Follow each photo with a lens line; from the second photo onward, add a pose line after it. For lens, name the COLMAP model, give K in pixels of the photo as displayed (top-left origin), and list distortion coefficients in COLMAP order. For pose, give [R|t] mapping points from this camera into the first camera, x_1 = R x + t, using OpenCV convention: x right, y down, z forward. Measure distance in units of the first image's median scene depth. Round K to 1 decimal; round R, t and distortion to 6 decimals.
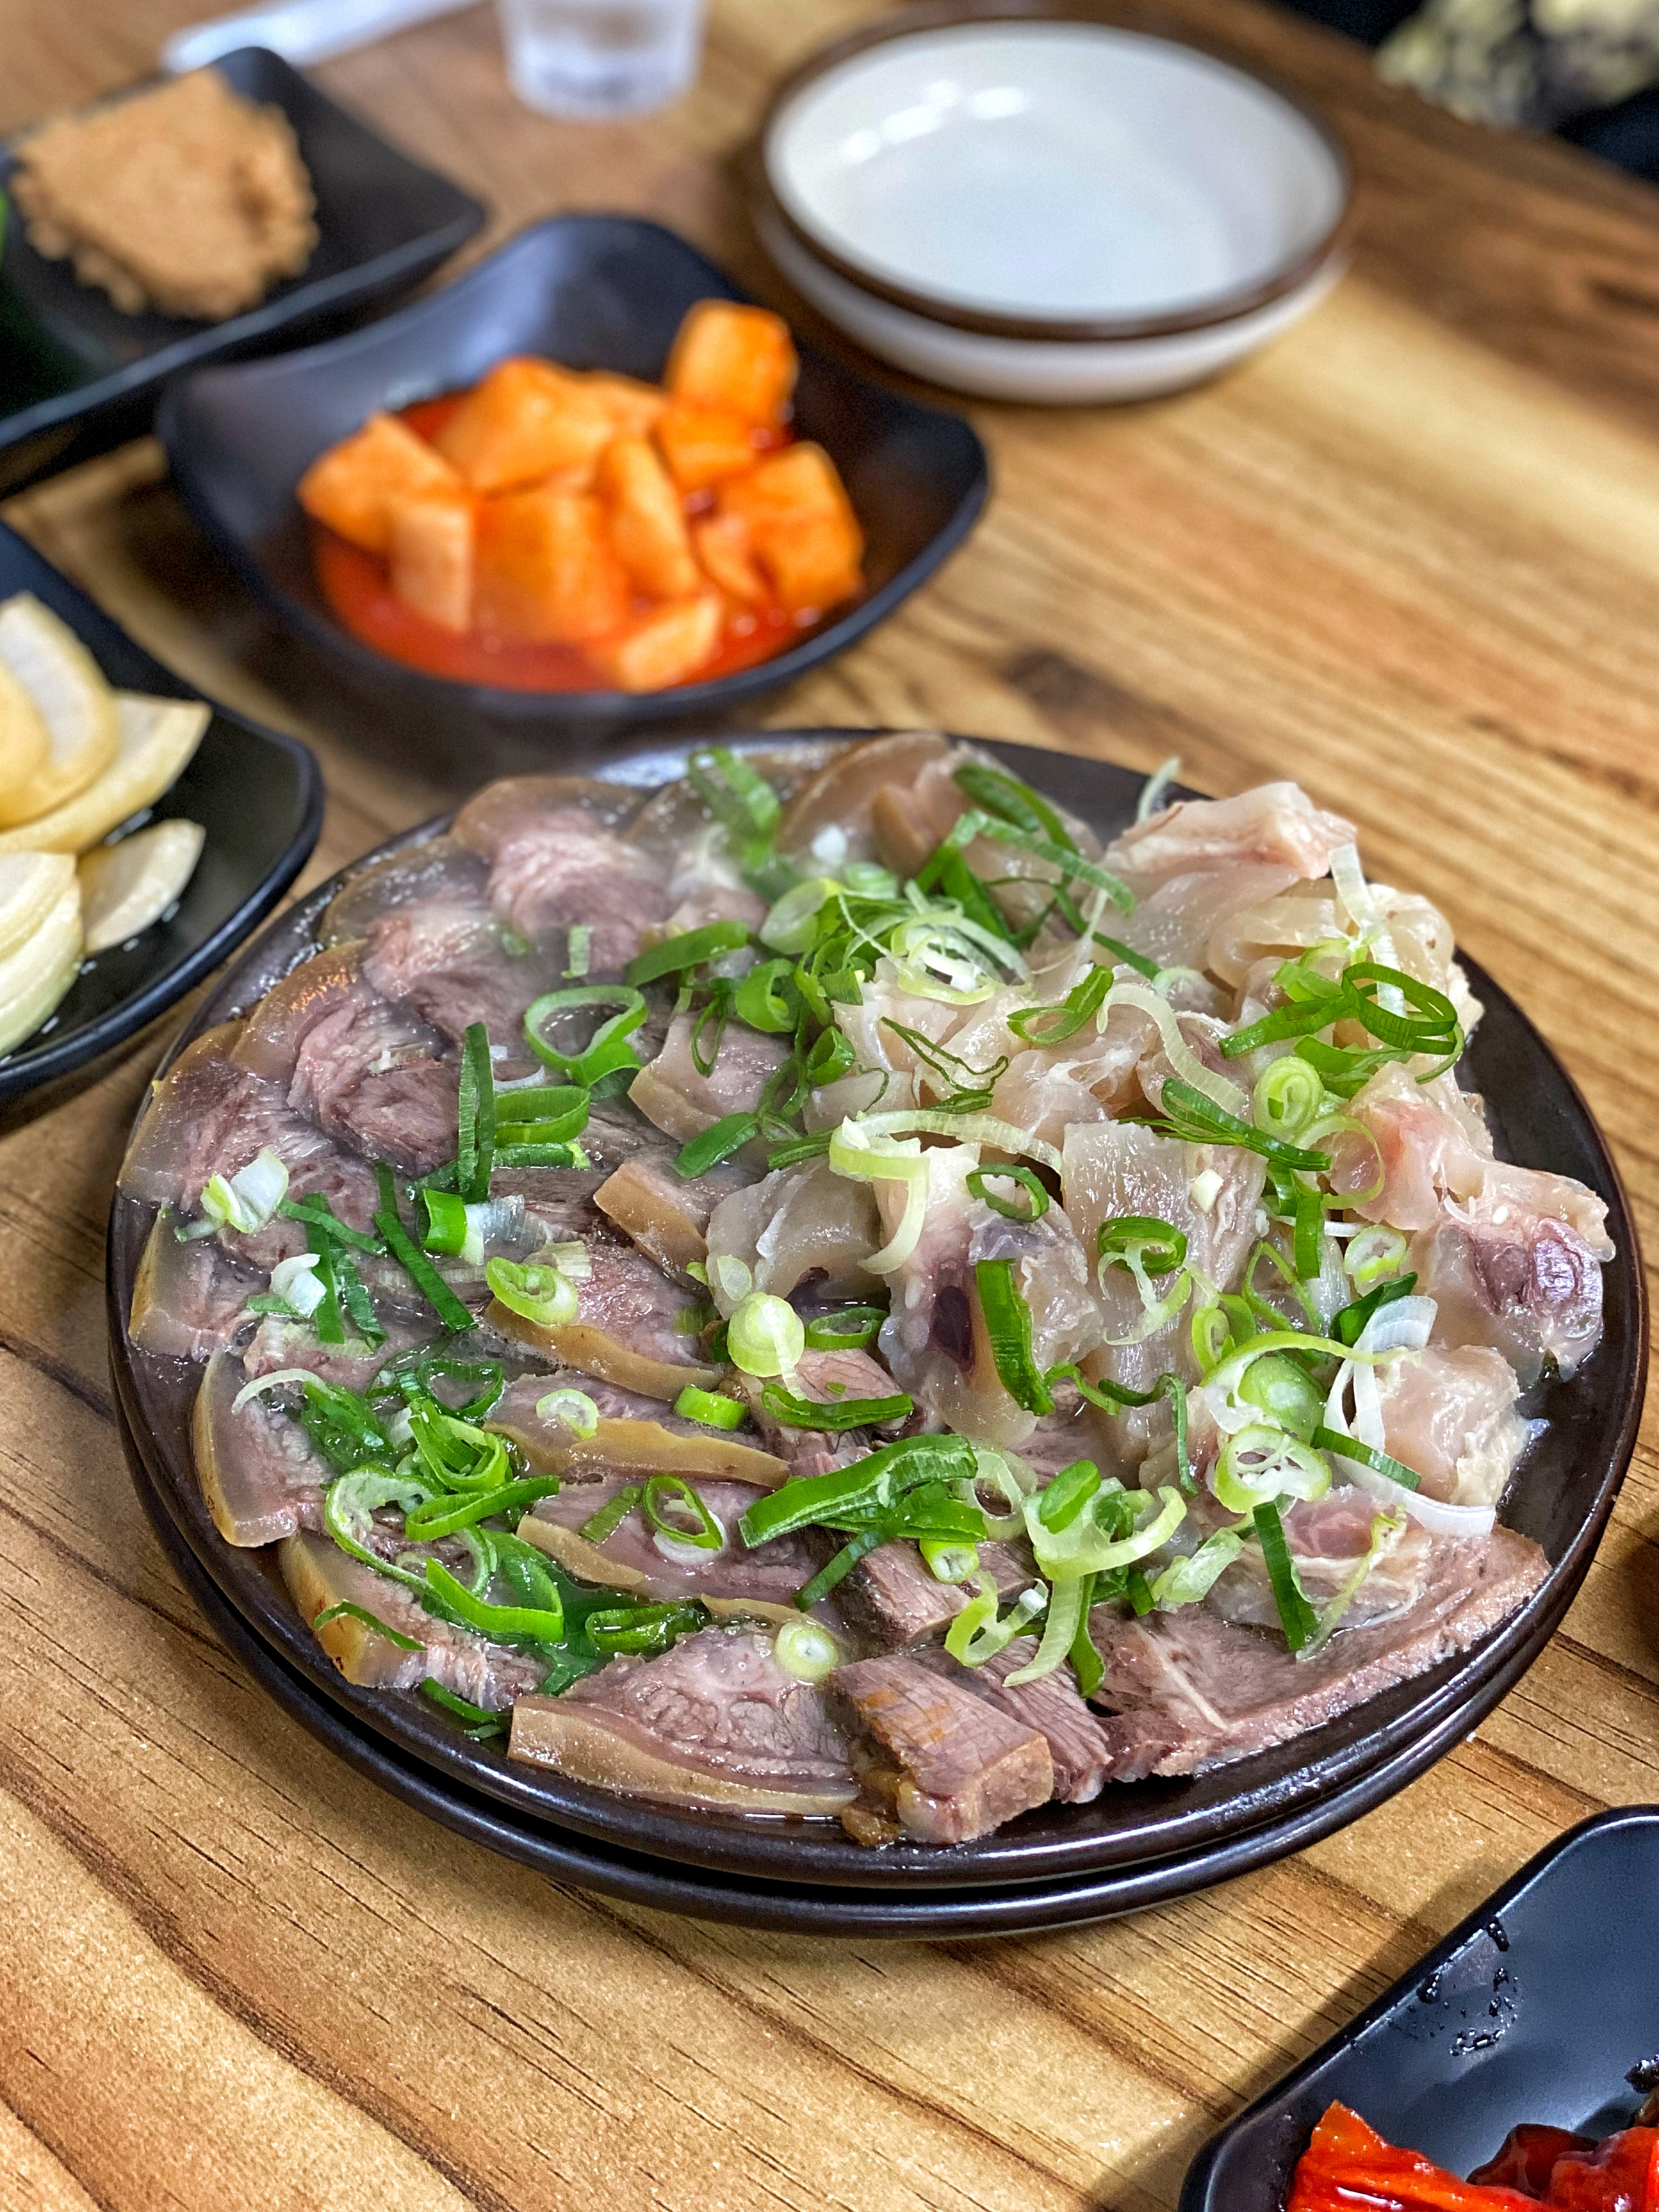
lens RADIAL K [[3489.5, 0, 829.5], [0, 3489.5, 1106.0], [0, 0, 1]] dist [0.020388, 0.048678]
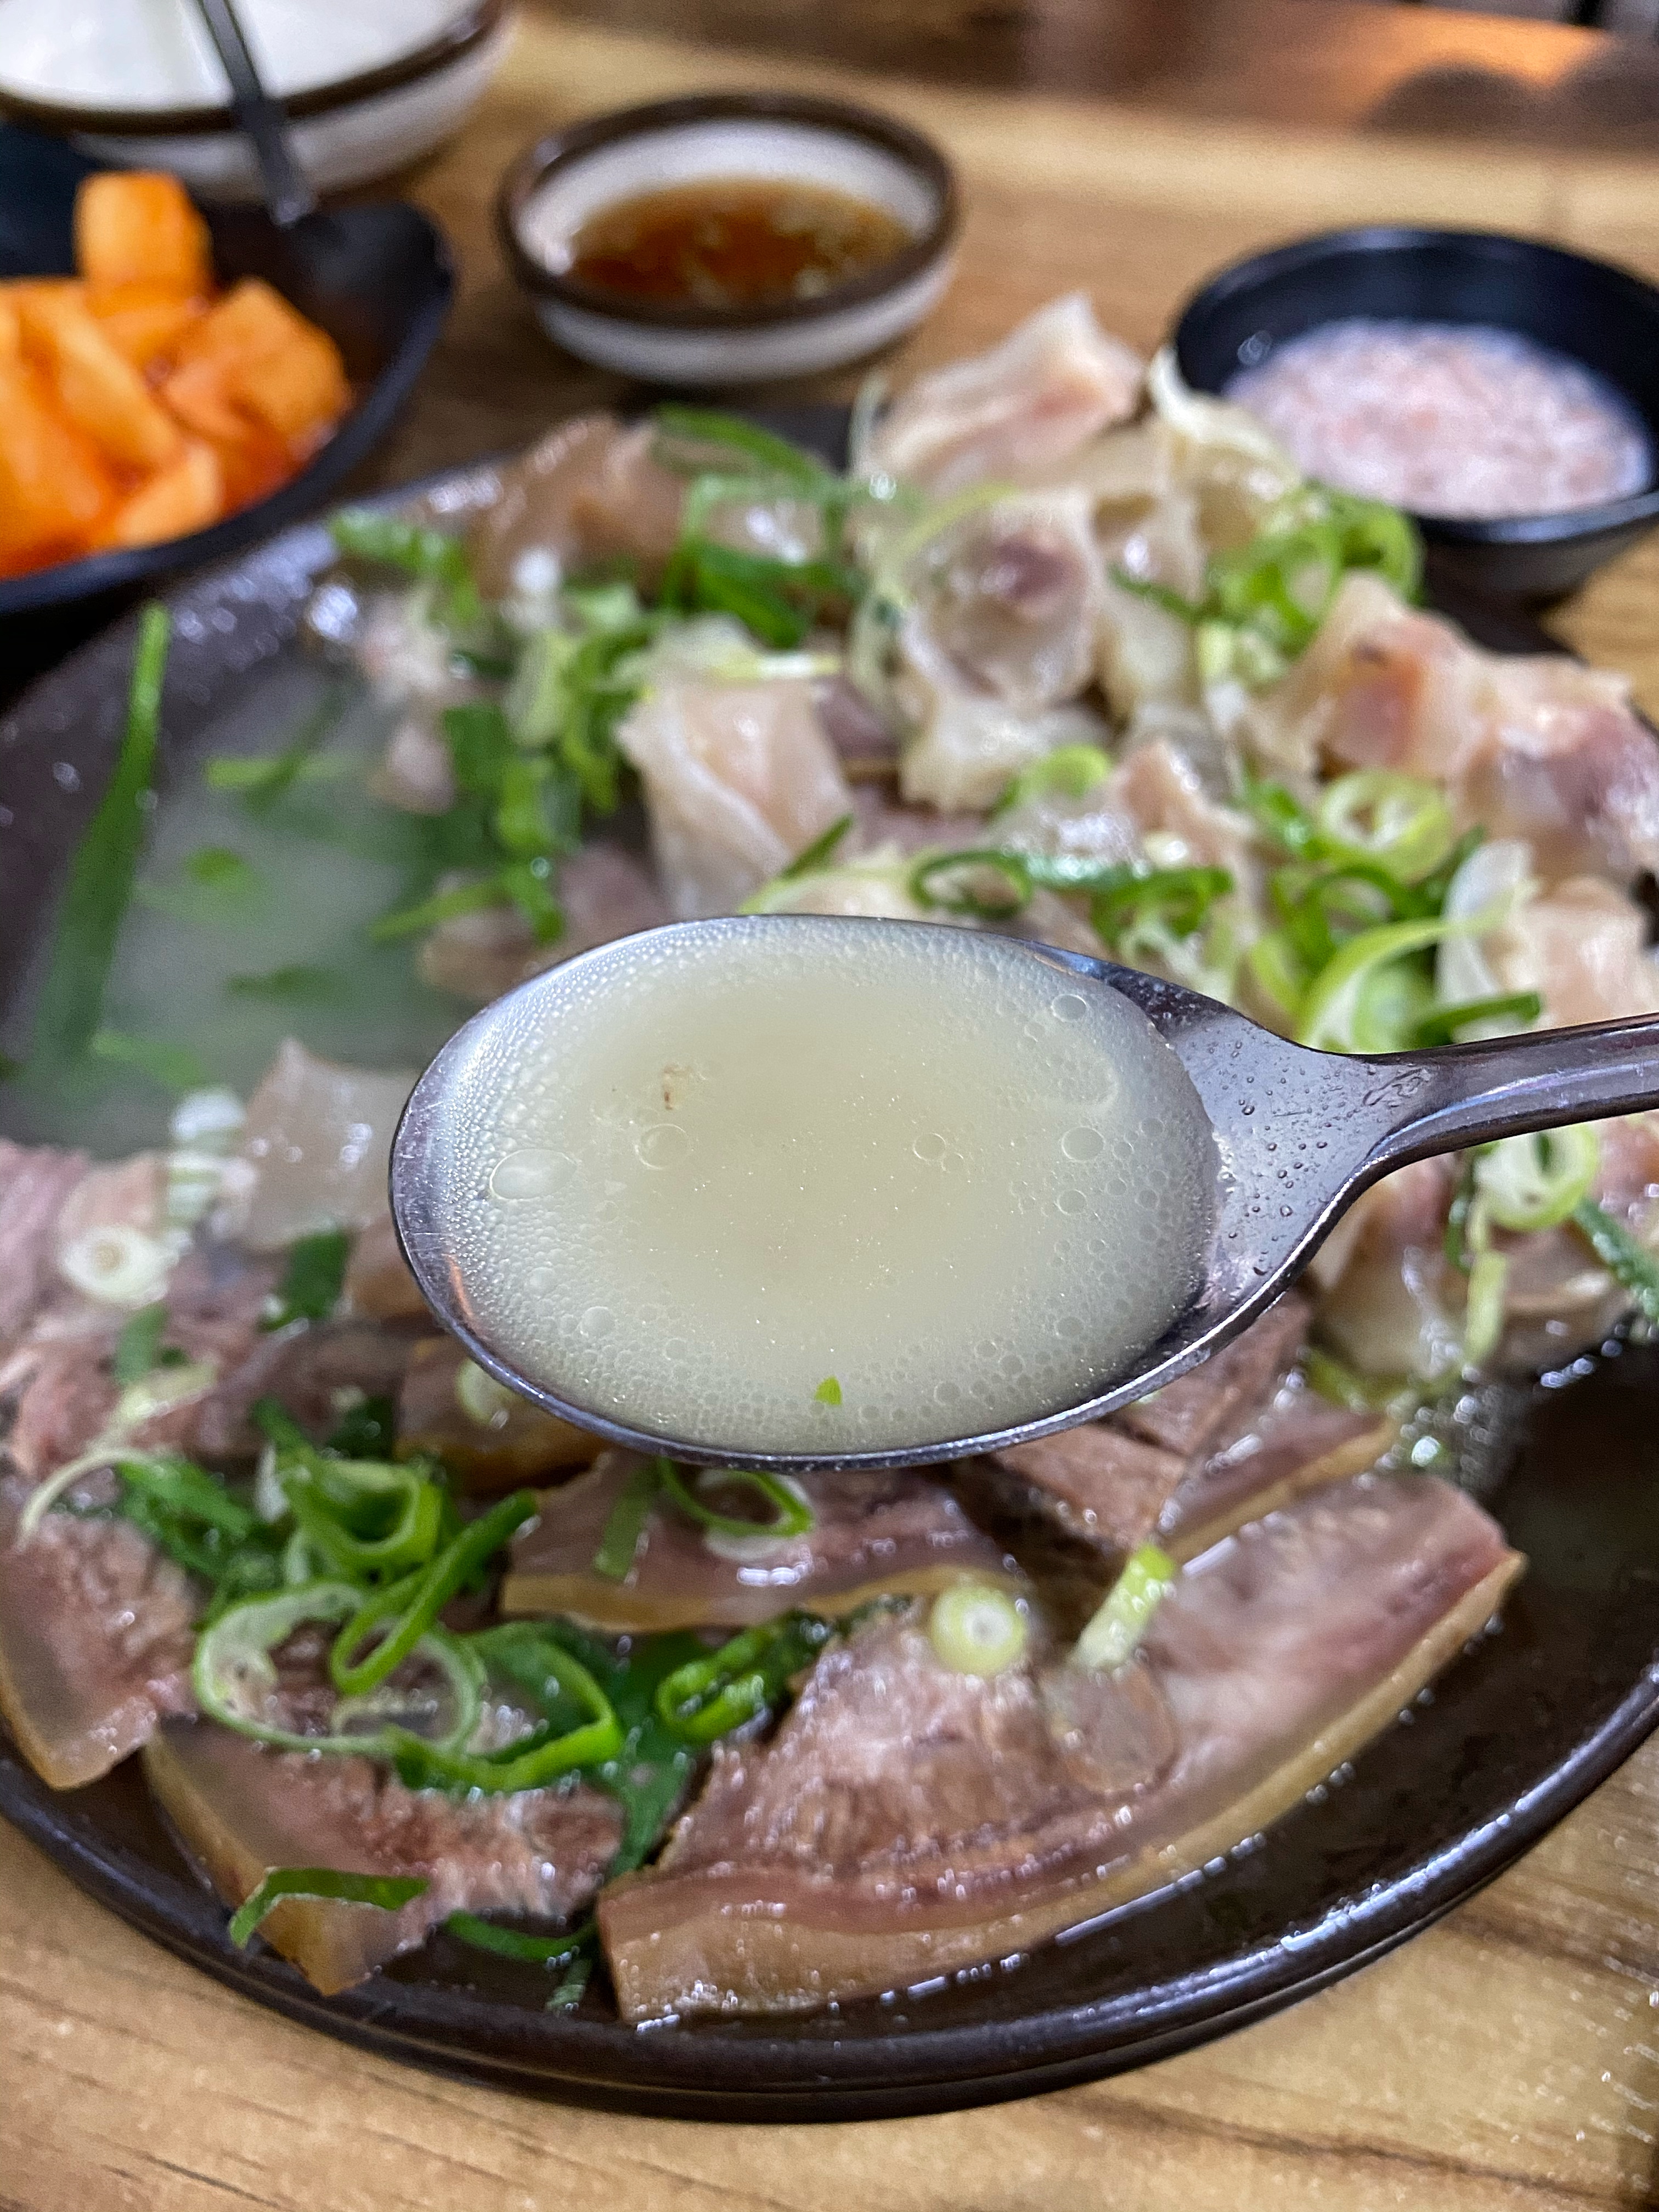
lens RADIAL K [[1714.9, 0, 829.5], [0, 1714.9, 1106.0], [0, 0, 1]] dist [0.004306, 0.007083]
pose [[0.929774, -0.329865, 0.163431, -0.051580], [0.309896, 0.940965, 0.136197, 0.011023], [-0.198709, -0.075986, 0.977108, 0.653125]]
